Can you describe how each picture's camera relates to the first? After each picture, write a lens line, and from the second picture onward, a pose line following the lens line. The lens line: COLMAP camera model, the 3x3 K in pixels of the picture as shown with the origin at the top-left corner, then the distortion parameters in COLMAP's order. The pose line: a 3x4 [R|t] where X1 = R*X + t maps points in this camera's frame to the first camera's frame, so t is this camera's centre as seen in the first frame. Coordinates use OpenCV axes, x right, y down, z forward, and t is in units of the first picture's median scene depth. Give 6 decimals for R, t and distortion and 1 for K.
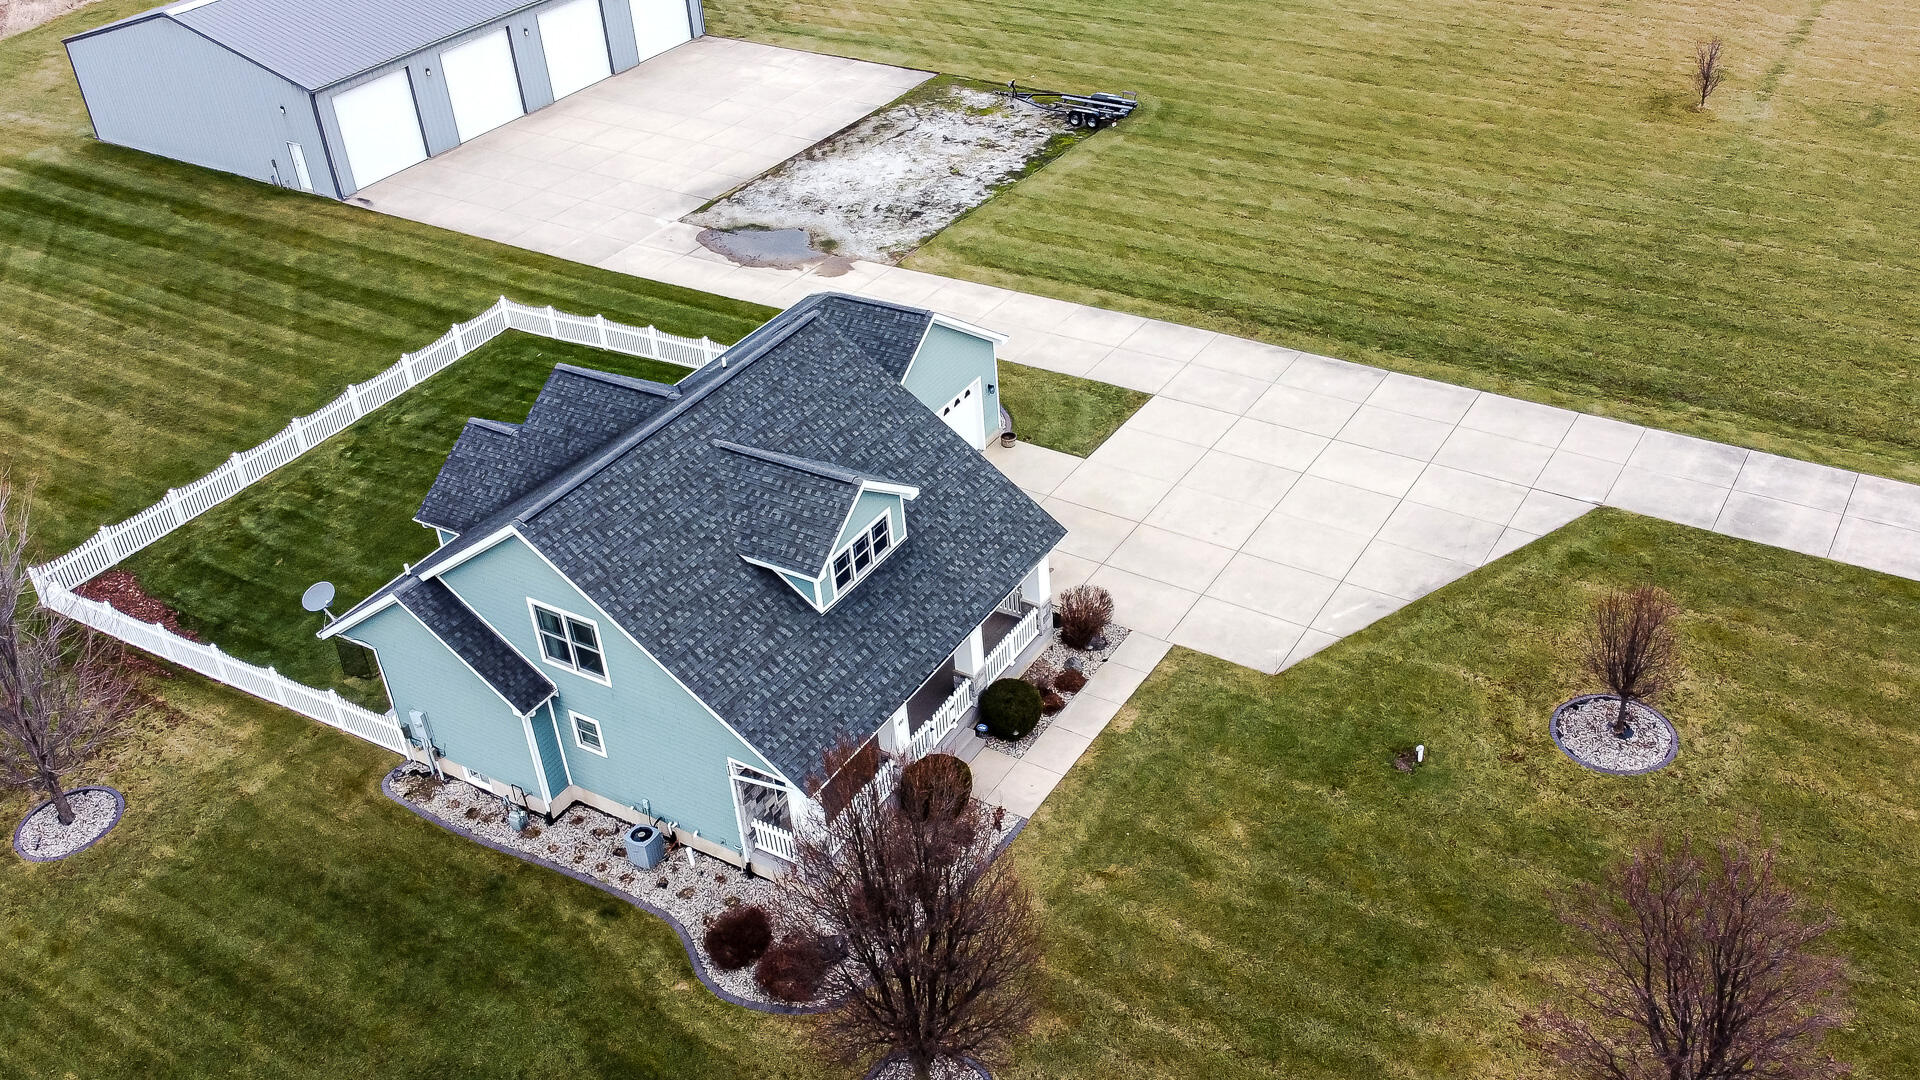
lens RADIAL K [[1742.6, 0, 960.0], [0, 1742.6, 540.0], [0, 0, 1]] dist [0.020590, -0.058267]
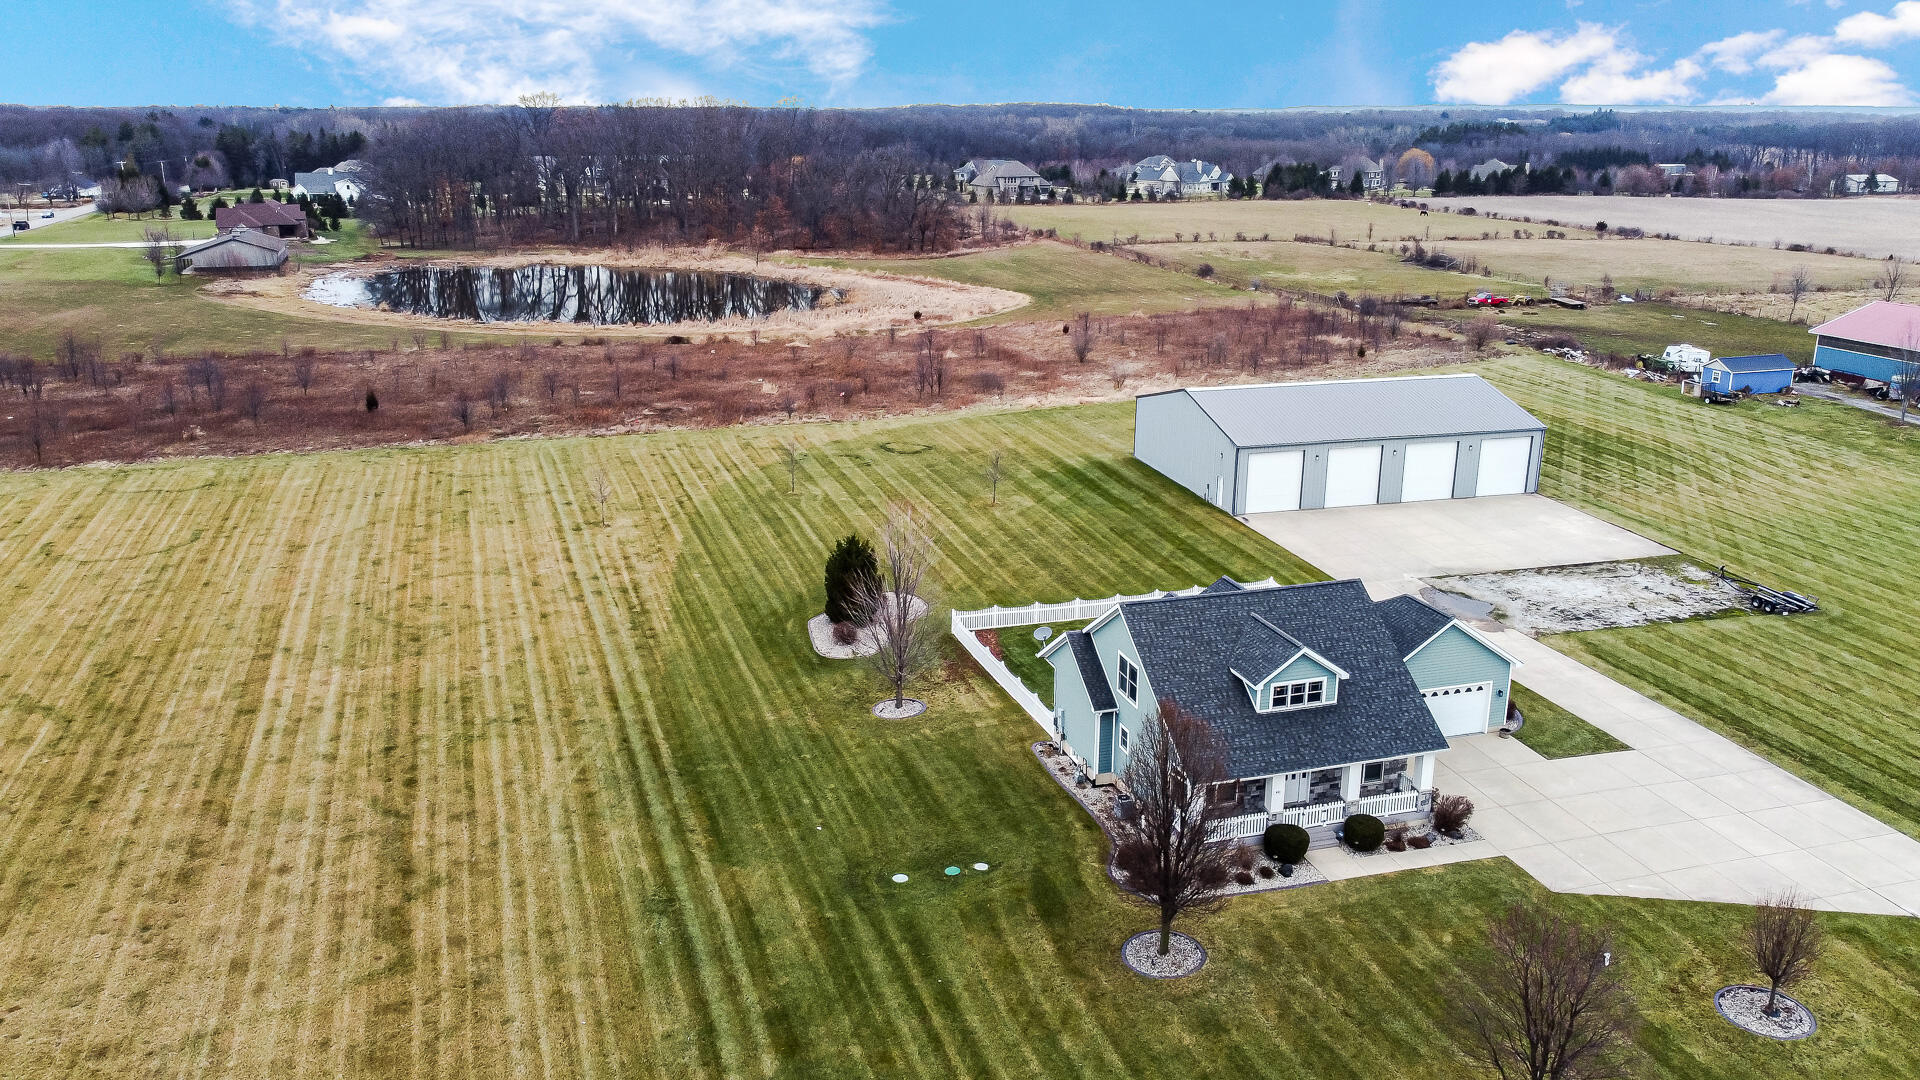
lens RADIAL K [[1742.6, 0, 960.0], [0, 1742.6, 540.0], [0, 0, 1]] dist [0.020590, -0.058267]
pose [[0.741617, 0.237224, -0.627478, 0.482283], [-0.415458, 0.896826, -0.151978, 0.177007], [0.526686, 0.373400, 0.763658, -0.347956]]
